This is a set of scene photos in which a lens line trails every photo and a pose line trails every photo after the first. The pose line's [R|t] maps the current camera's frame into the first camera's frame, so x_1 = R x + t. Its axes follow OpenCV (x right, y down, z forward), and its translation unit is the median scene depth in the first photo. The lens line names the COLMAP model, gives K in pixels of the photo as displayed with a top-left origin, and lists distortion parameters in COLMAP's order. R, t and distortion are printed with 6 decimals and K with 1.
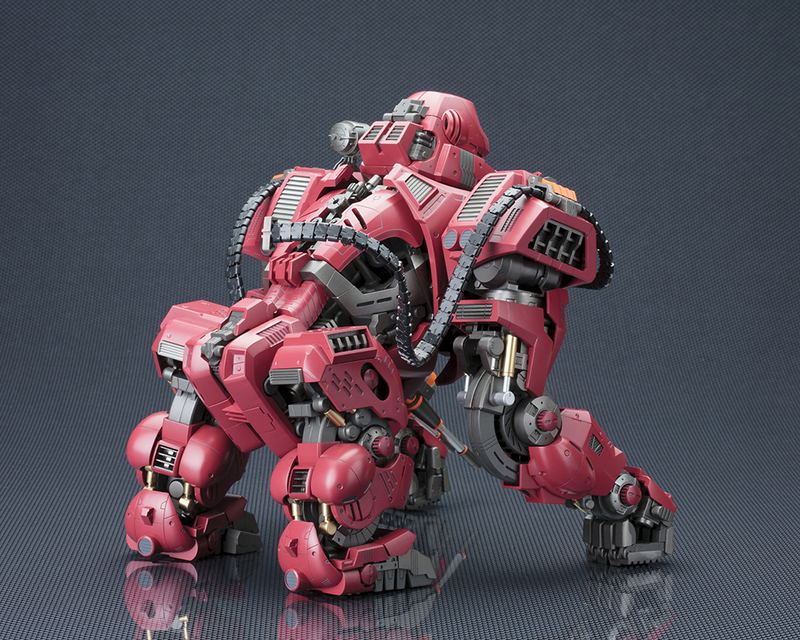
lens RADIAL K [[2381.3, 0, 400.0], [0, 2381.3, 320.0], [0, 0, 1]] dist [-0.087812, -0.138602]
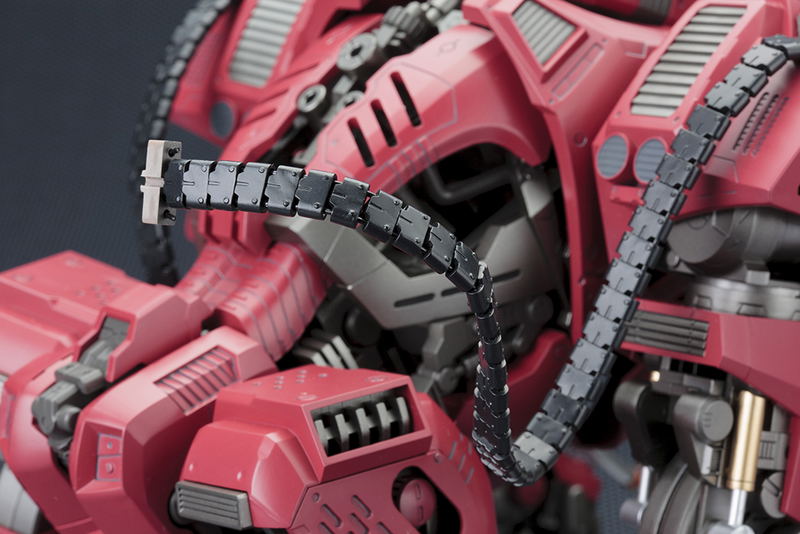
lens RADIAL K [[2839.0, 0, 400.0], [0, 2839.0, 267.0], [0, 0, 1]] dist [-0.047352, 0.948139]
pose [[0.998374, 0.018008, -0.054084, 0.010979], [-0.012275, 0.994446, 0.104530, -0.068045], [0.055666, -0.103696, 0.993050, 0.491936]]
